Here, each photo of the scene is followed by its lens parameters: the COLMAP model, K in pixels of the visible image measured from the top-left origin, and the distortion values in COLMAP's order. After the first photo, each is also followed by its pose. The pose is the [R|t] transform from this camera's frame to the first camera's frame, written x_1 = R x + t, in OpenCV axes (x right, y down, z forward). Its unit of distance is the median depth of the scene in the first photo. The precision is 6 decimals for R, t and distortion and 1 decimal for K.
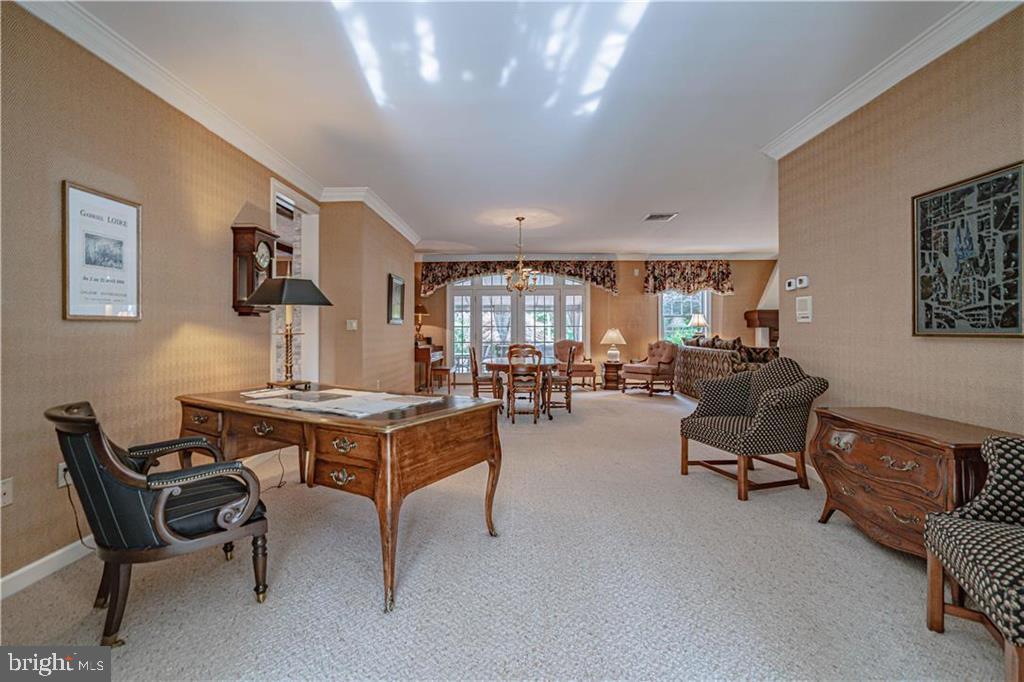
lens RADIAL K [[470.3, 0, 499.9], [0, 470.3, 325.1], [0, 0, 1]] dist [-0.004953, 0.002249]
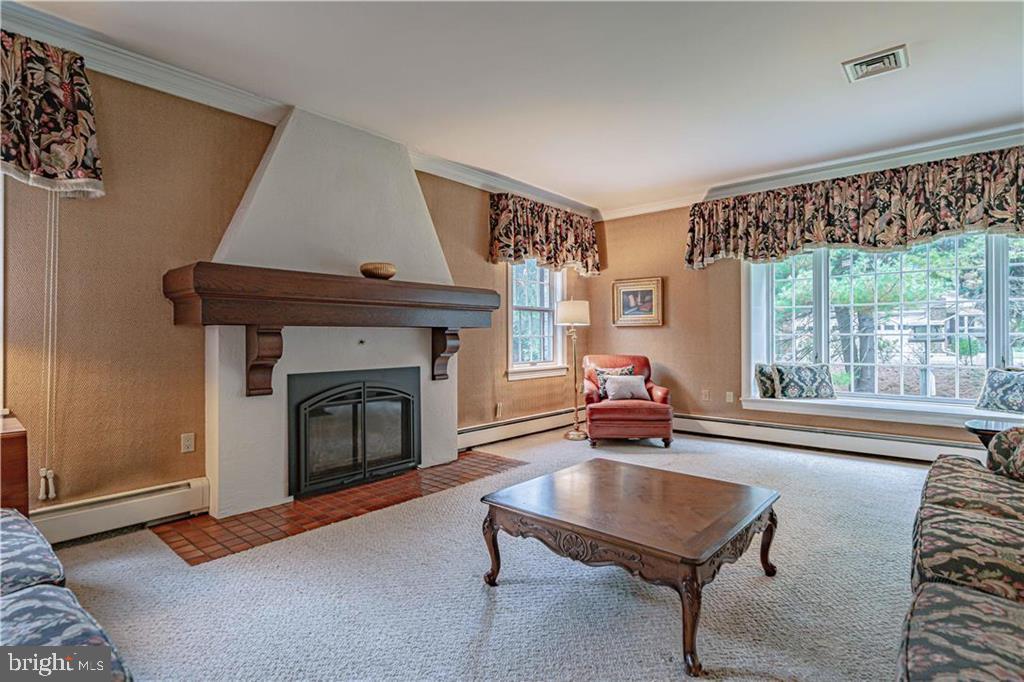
lens RADIAL K [[505.0, 0, 501.4], [0, 505.0, 337.5], [0, 0, 1]] dist [0.001402, 0.001351]
pose [[0.654363, -0.002674, 0.756176, 0.428140], [-0.005461, 0.999951, 0.008262, 0.009600], [-0.756161, -0.009536, 0.654316, 0.649131]]
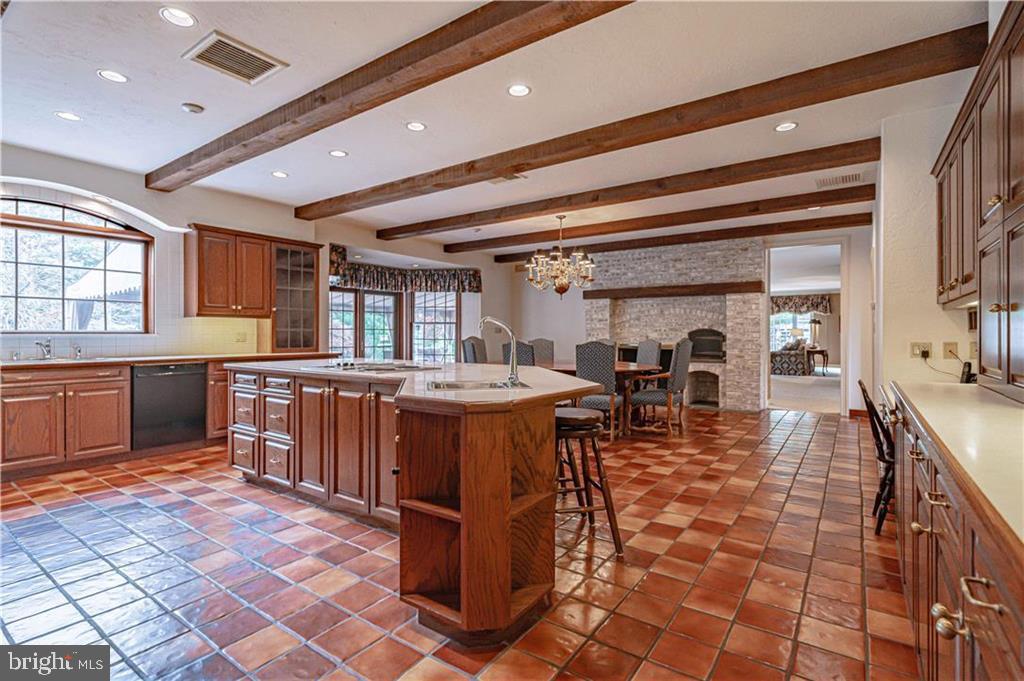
lens RADIAL K [[470.3, 0, 481.6], [0, 470.3, 332.6], [0, 0, 1]] dist [-0.004953, 0.002249]
pose [[0.611691, 0.005231, 0.791079, -1.164412], [-0.010356, 0.999945, 0.001396, 0.008265], [-0.791029, -0.009046, 0.611712, 0.448666]]
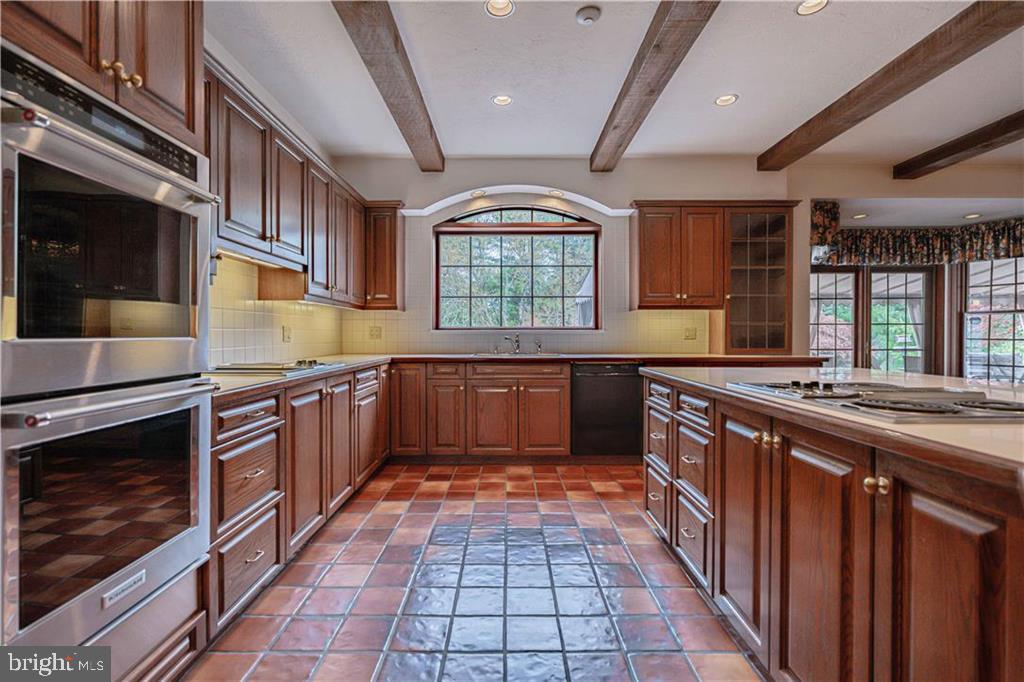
lens RADIAL K [[504.8, 0, 519.9], [0, 504.8, 337.2], [0, 0, 1]] dist [0.006206, 0.001003]
pose [[0.998207, 0.003765, 0.059741, -1.075982], [-0.004888, 0.999814, 0.018671, 0.013347], [-0.059660, -0.018929, 0.998039, 0.556456]]
